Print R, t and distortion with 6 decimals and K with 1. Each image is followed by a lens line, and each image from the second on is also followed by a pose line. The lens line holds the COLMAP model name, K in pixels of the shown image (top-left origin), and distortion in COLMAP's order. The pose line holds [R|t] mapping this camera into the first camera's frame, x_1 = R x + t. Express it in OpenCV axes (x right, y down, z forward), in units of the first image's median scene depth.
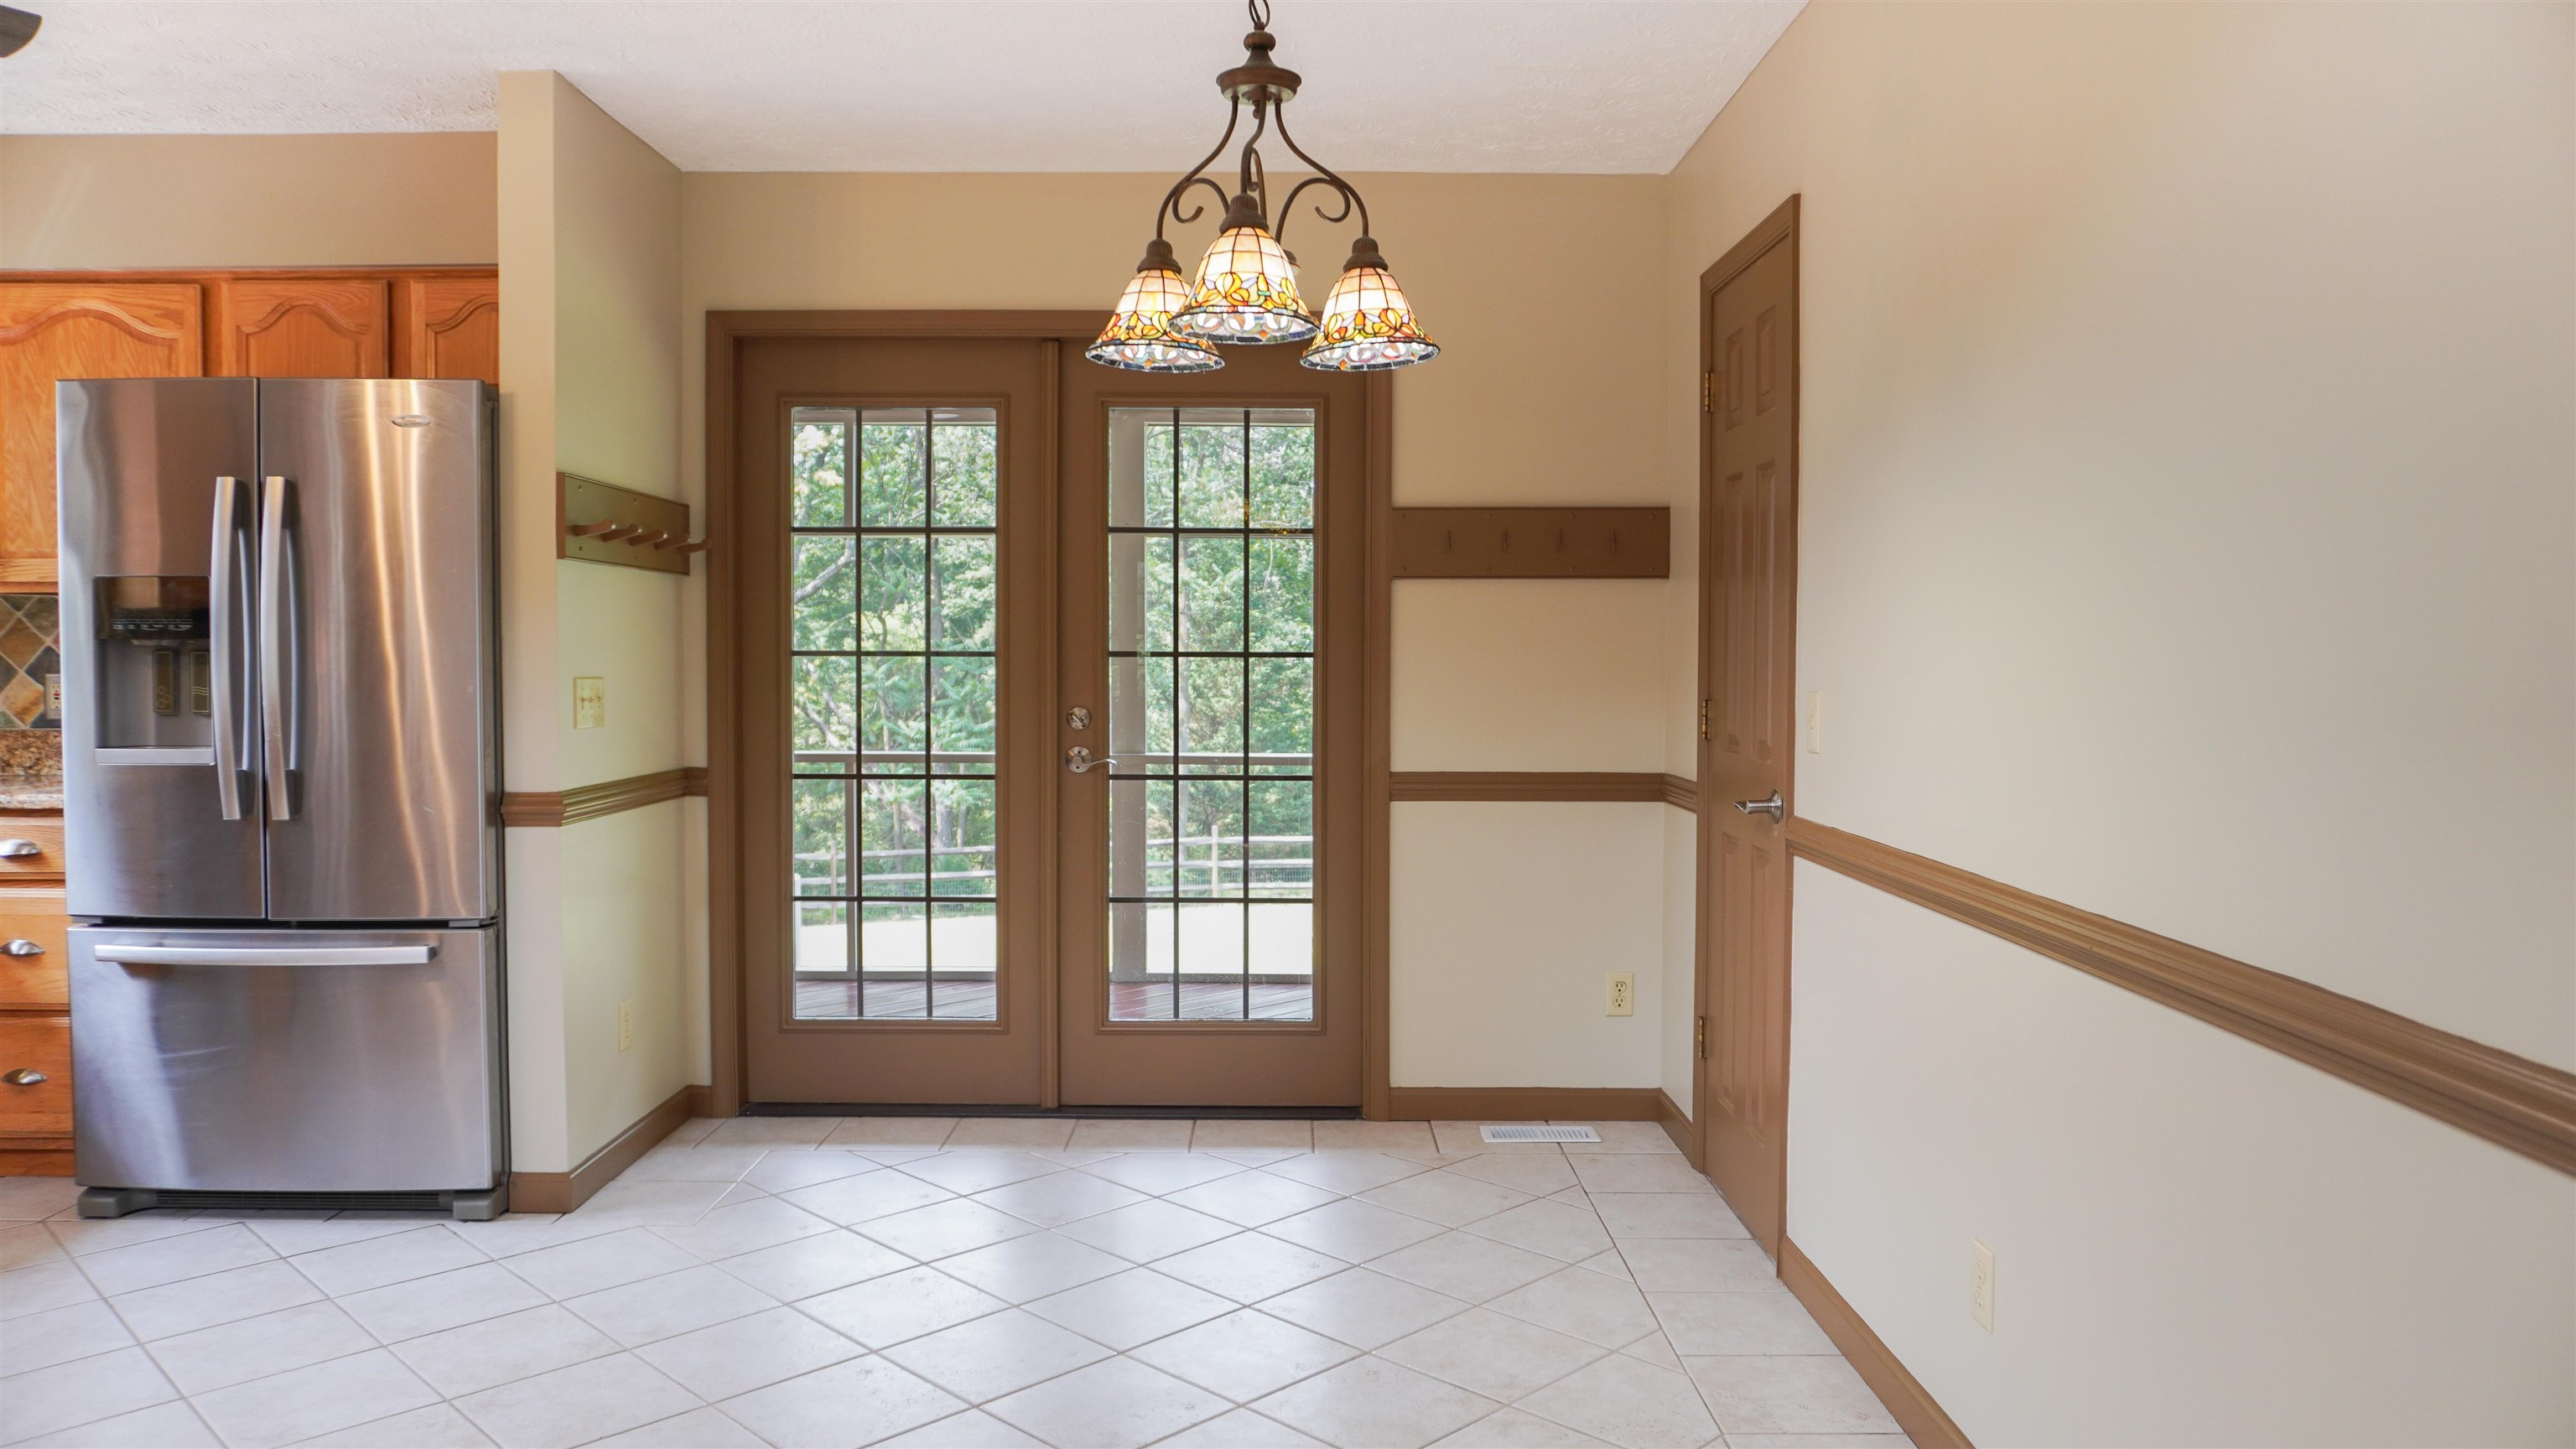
lens RADIAL K [[1744.3, 0, 1288.1], [0, 1744.3, 714.8], [0, 0, 1]] dist [-0.055302, 0.039960]
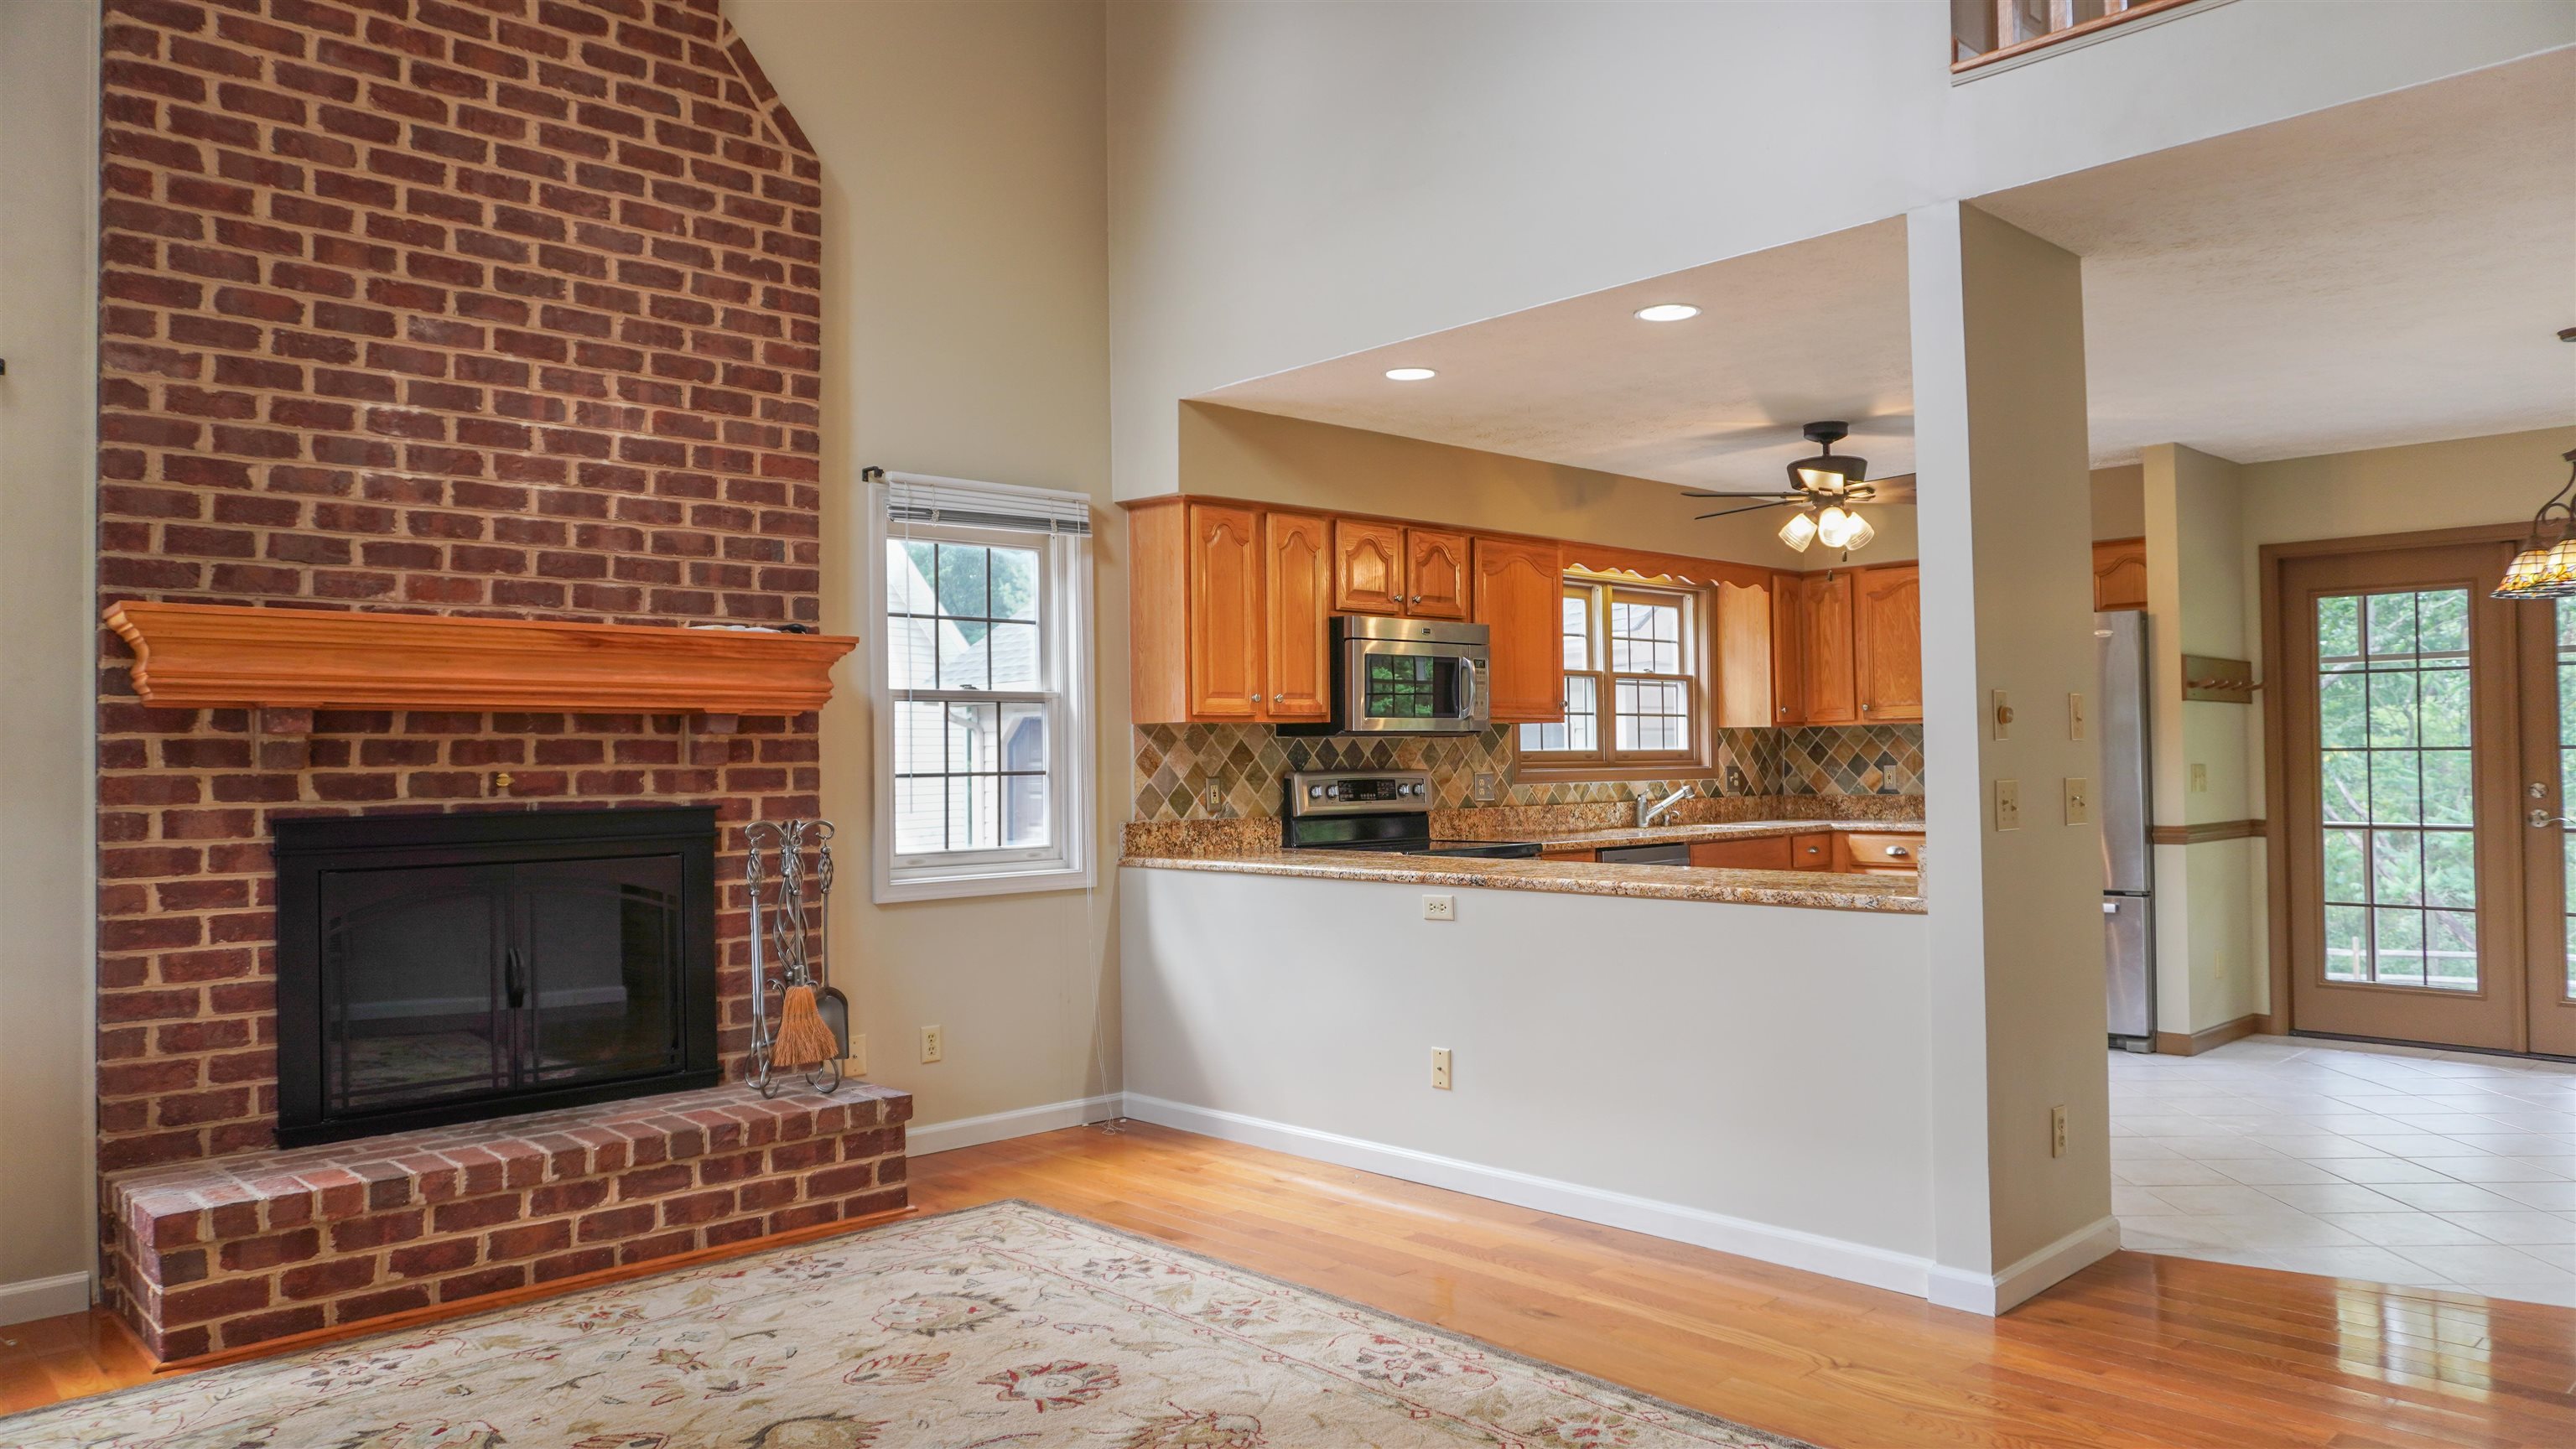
lens RADIAL K [[1721.0, 0, 1281.3], [0, 1721.0, 713.0], [0, 0, 1]] dist [-0.050653, 0.035346]
pose [[0.684299, -0.029559, -0.728602, 0.223875], [-0.014489, 0.998430, -0.054113, 0.032692], [0.729058, 0.047586, 0.682796, -0.862436]]
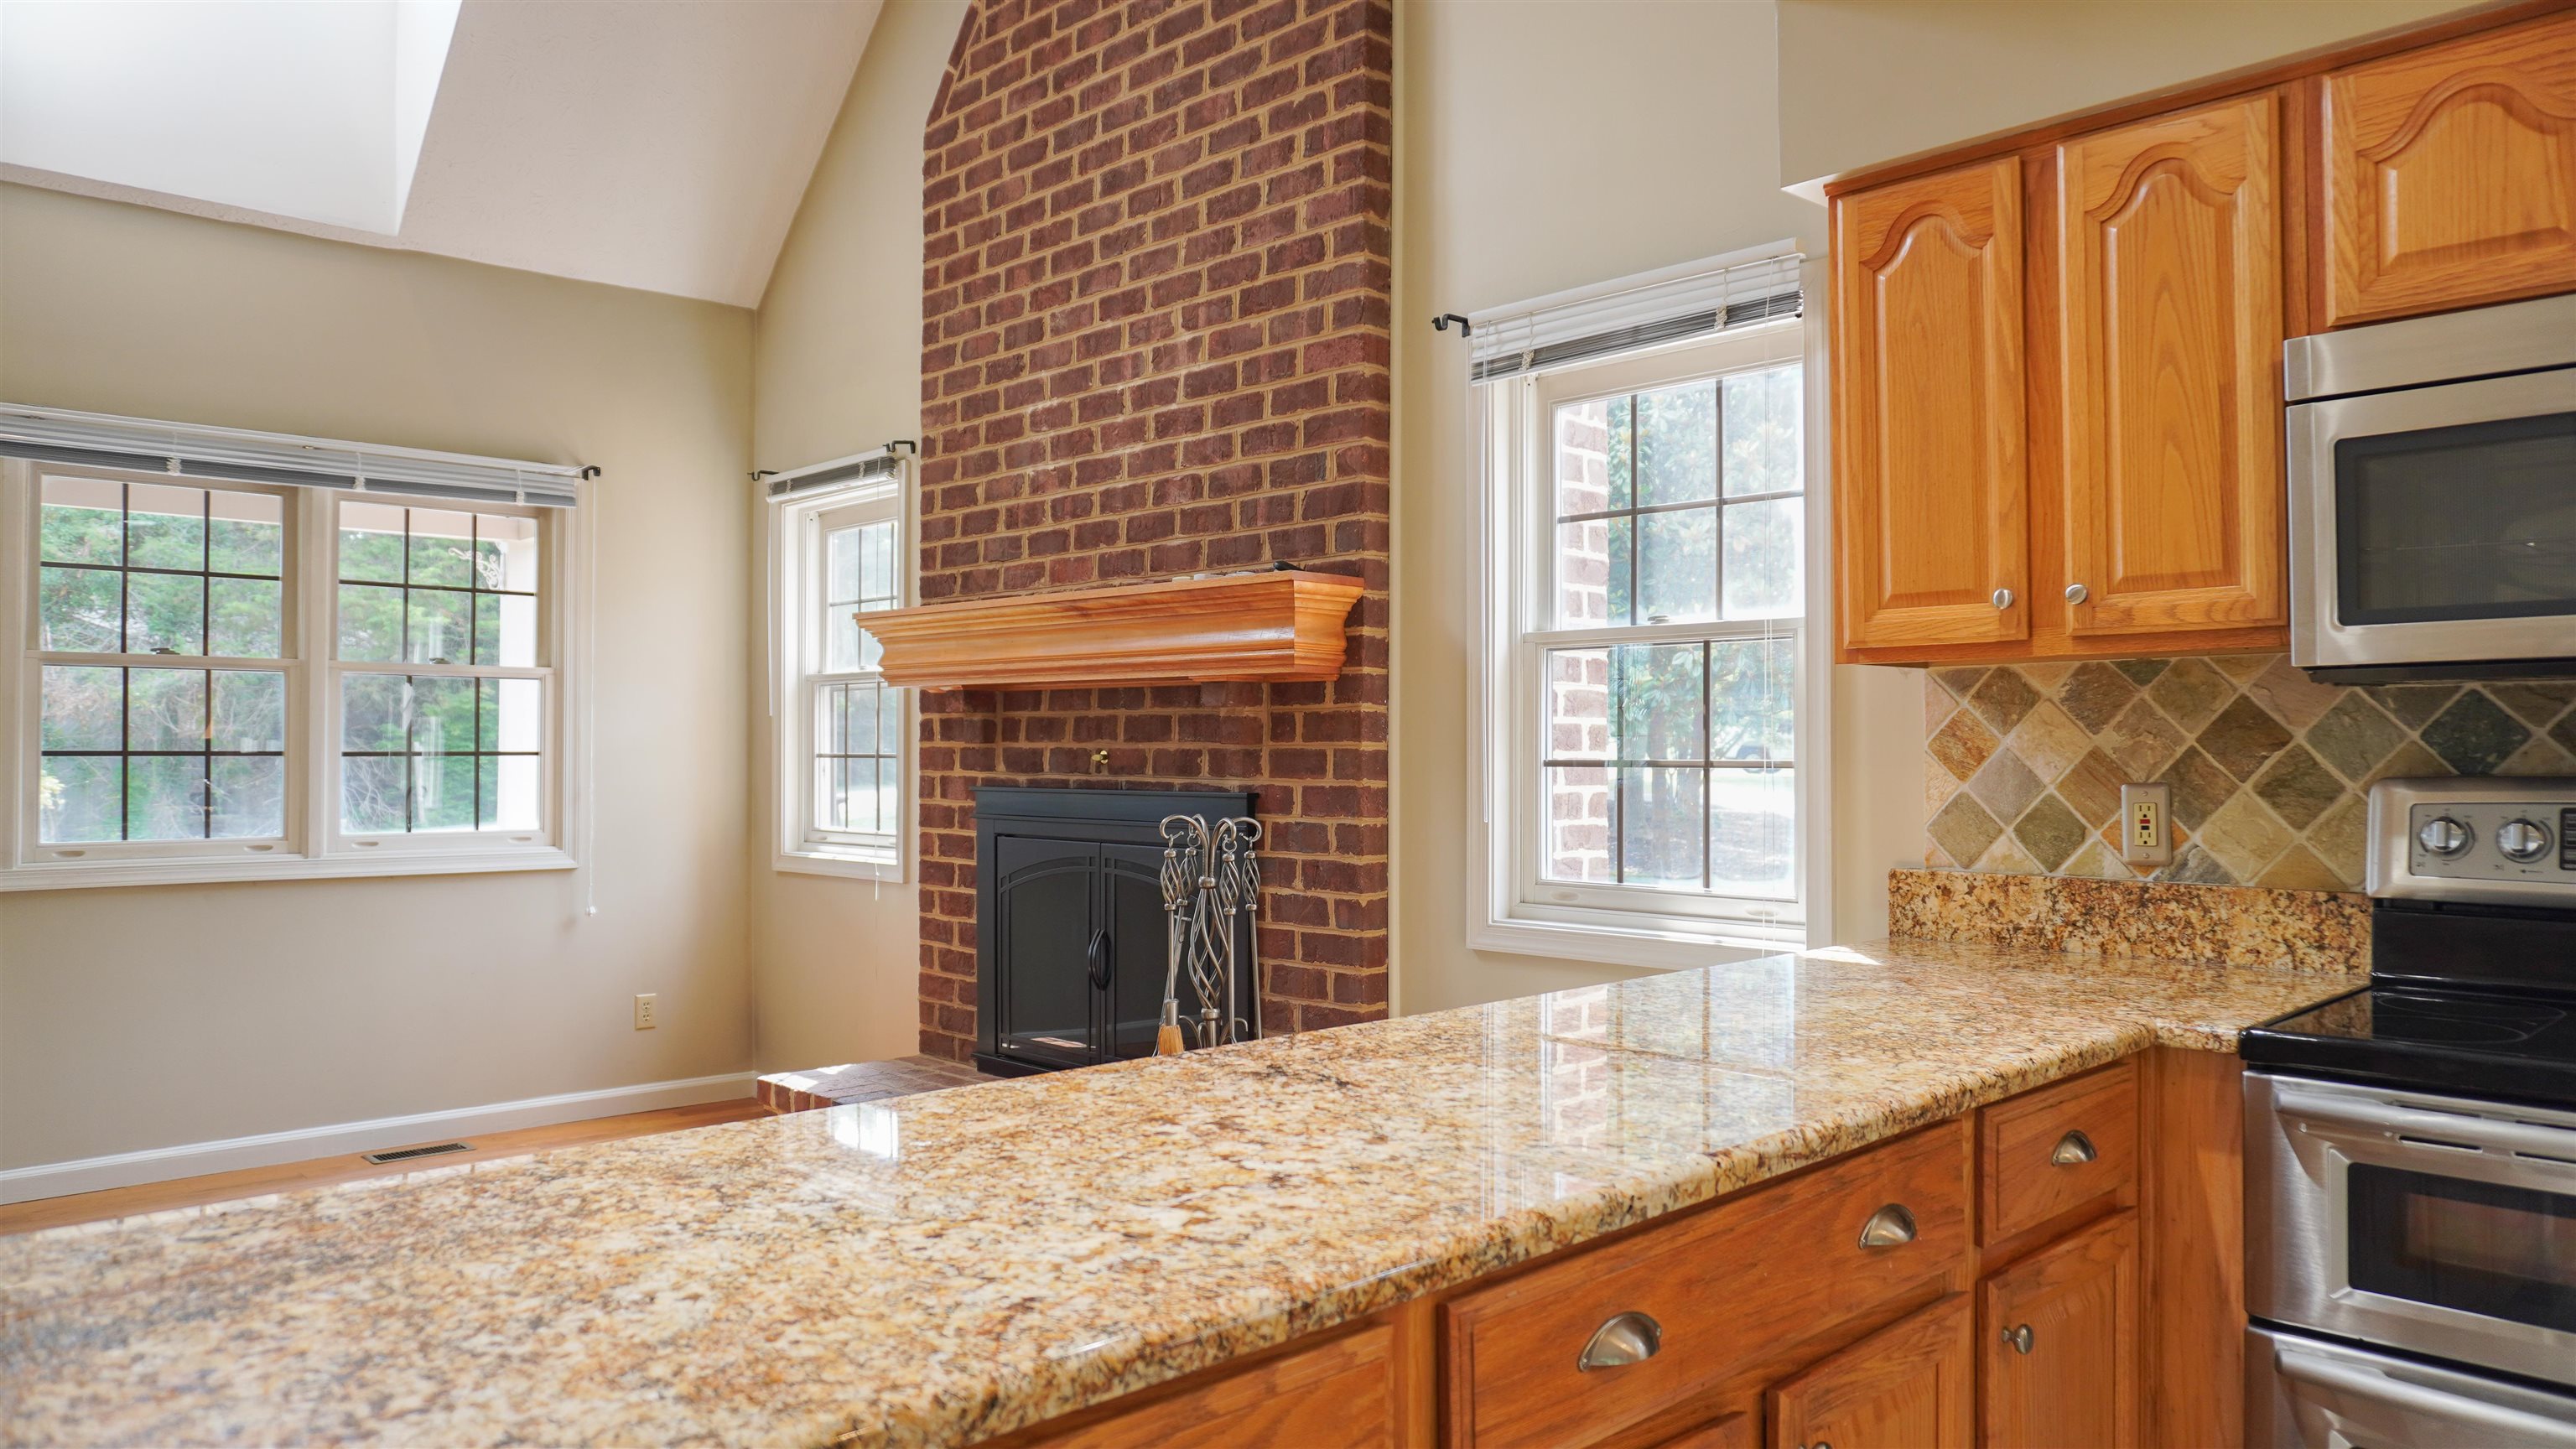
lens RADIAL K [[1710.2, 0, 1298.0], [0, 1710.2, 717.0], [0, 0, 1]] dist [-0.038964, 0.000418]
pose [[-0.712066, -0.015938, -0.701931, -0.246775], [-0.029705, 0.999531, 0.007439, -0.013133], [0.701483, 0.026148, -0.712206, 0.369517]]
